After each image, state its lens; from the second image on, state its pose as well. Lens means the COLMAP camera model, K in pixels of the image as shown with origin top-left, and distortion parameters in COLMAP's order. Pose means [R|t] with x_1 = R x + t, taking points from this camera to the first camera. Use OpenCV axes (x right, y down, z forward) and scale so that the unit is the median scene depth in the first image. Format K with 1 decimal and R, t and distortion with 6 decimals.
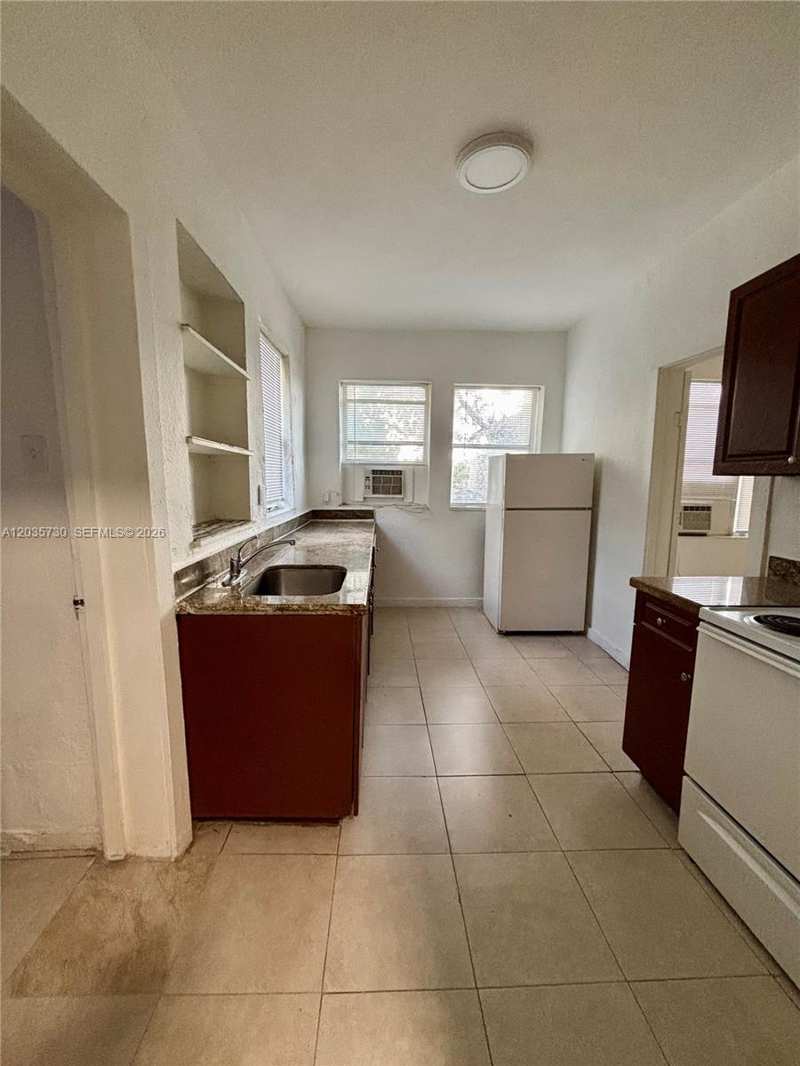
lens RADIAL K [[424.5, 0, 399.0], [0, 424.5, 532.6], [0, 0, 1]] dist [0.000825, -0.000106]
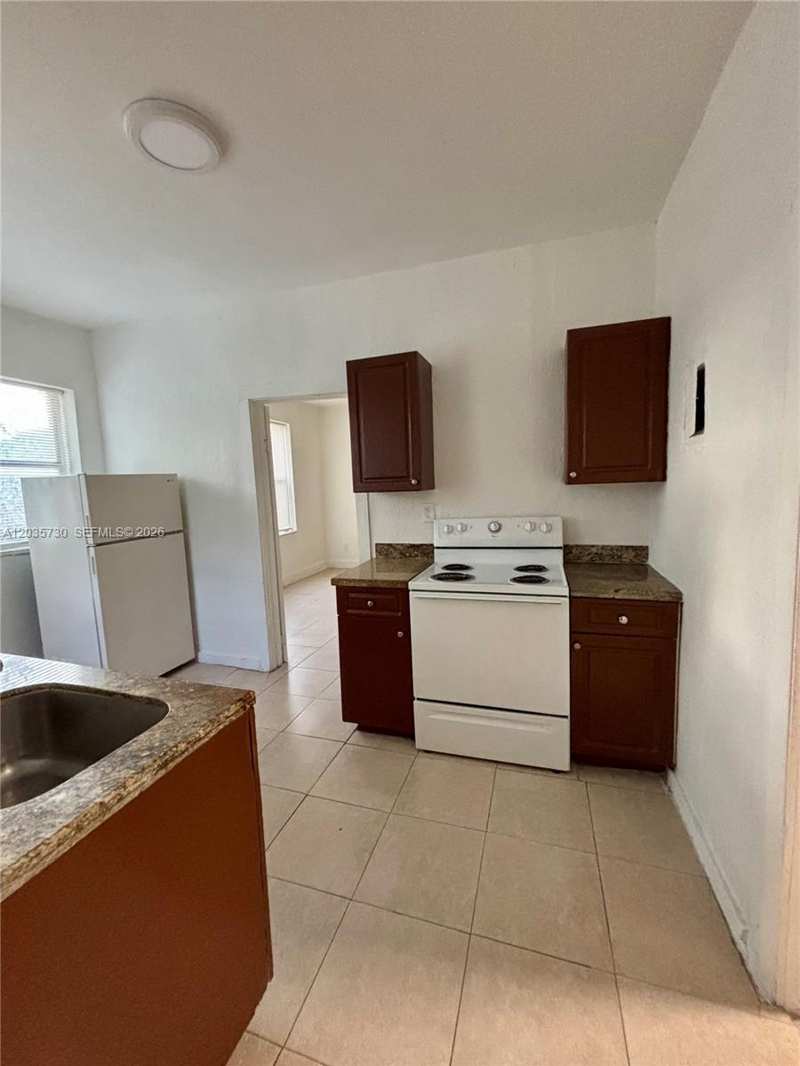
lens RADIAL K [[424.5, 0, 400.7], [0, 424.5, 531.7], [0, 0, 1]] dist [0.000825, -0.000106]
pose [[0.346757, -0.125973, 0.929457, -0.496837], [0.160734, 0.984262, 0.073435, -0.083877], [-0.924080, 0.123931, 0.361548, 0.365568]]
